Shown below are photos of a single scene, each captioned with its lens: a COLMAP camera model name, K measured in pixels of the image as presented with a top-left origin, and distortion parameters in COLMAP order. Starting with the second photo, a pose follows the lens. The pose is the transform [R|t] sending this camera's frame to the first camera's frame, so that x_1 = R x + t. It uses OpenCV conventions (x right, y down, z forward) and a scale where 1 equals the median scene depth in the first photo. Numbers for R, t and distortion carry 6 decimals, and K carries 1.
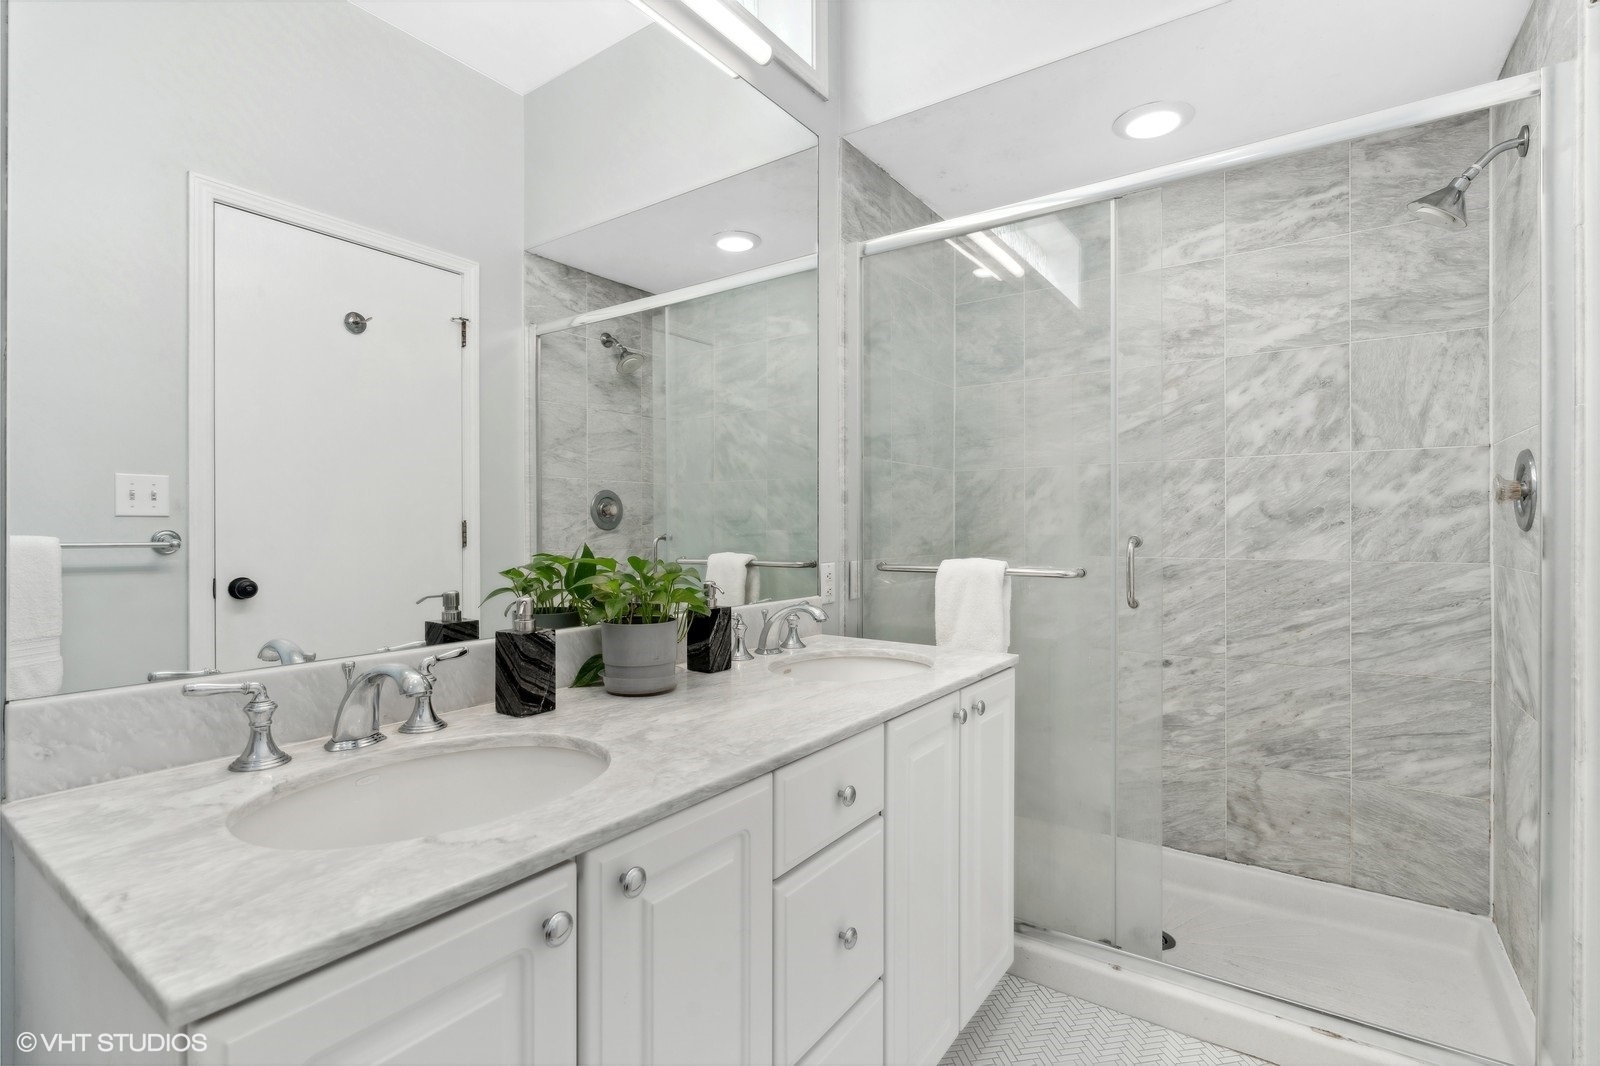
lens RADIAL K [[745.7, 0, 800.0], [0, 745.7, 533.0], [0, 0, 1]] dist [-0.000648, -0.000009]
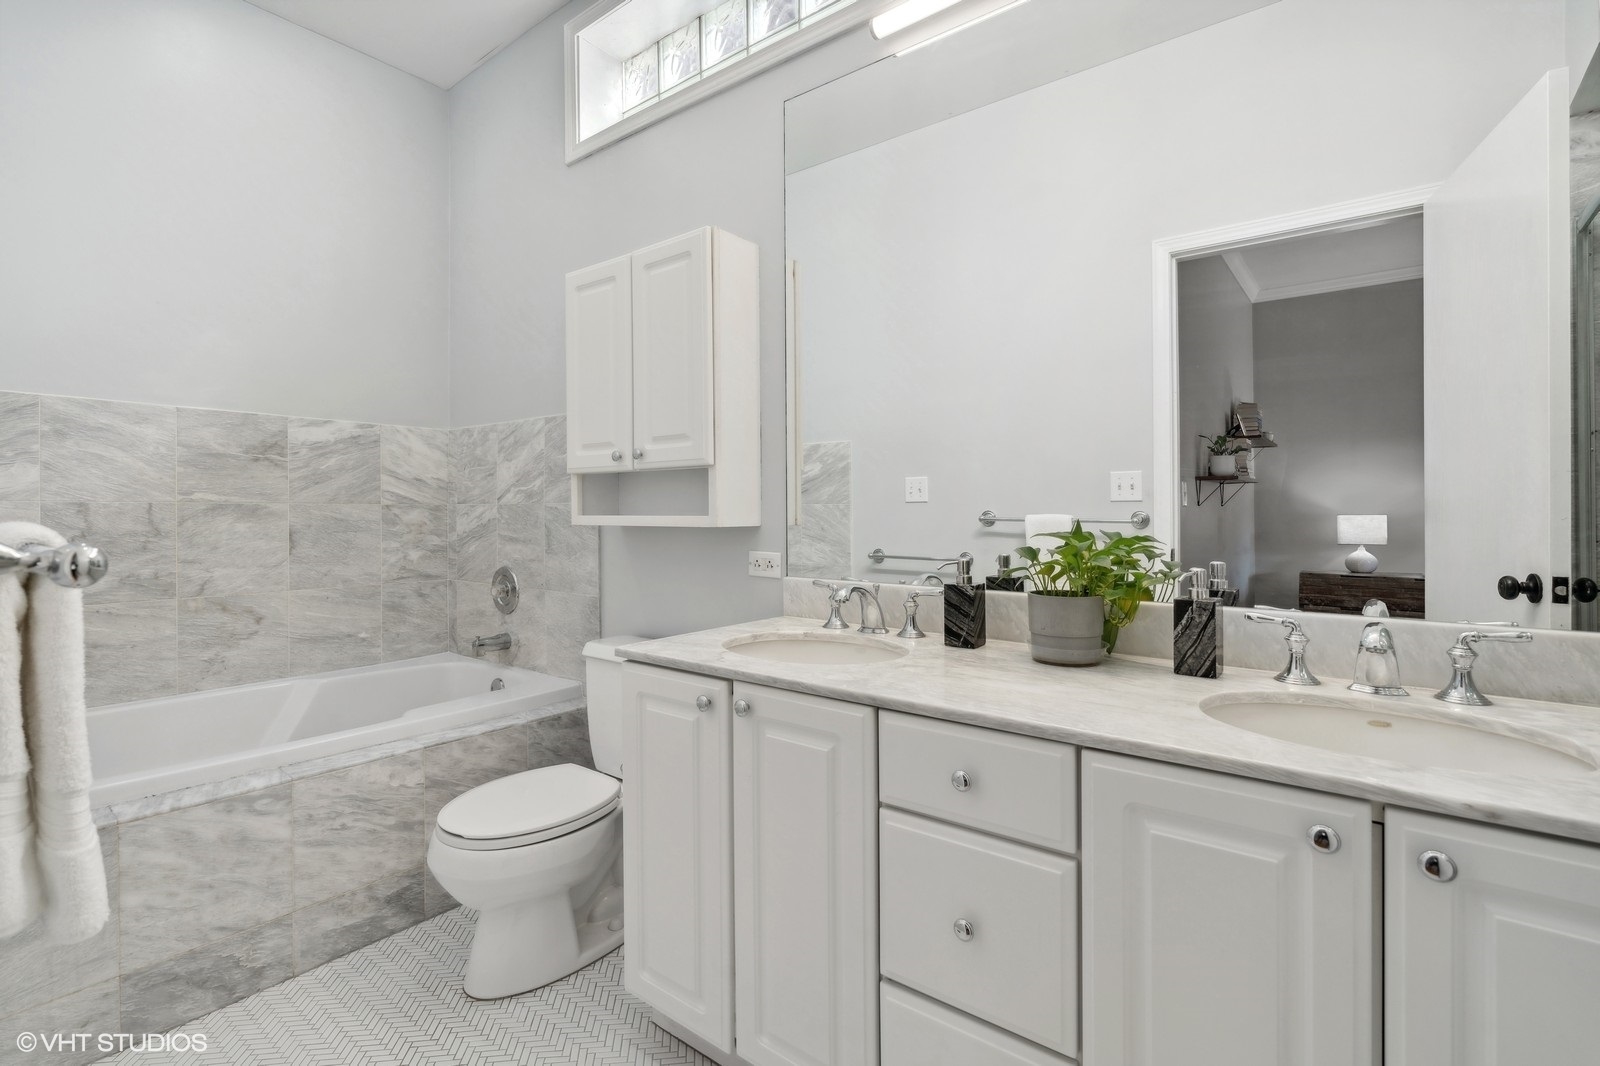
lens RADIAL K [[739.5, 0, 802.3], [0, 739.5, 527.0], [0, 0, 1]] dist [-0.001042, 0.000000]
pose [[-0.054309, 0.015849, -0.998398, 0.966465], [-0.004229, 0.999861, 0.016103, 0.009312], [0.998515, 0.005097, -0.054234, 0.793817]]
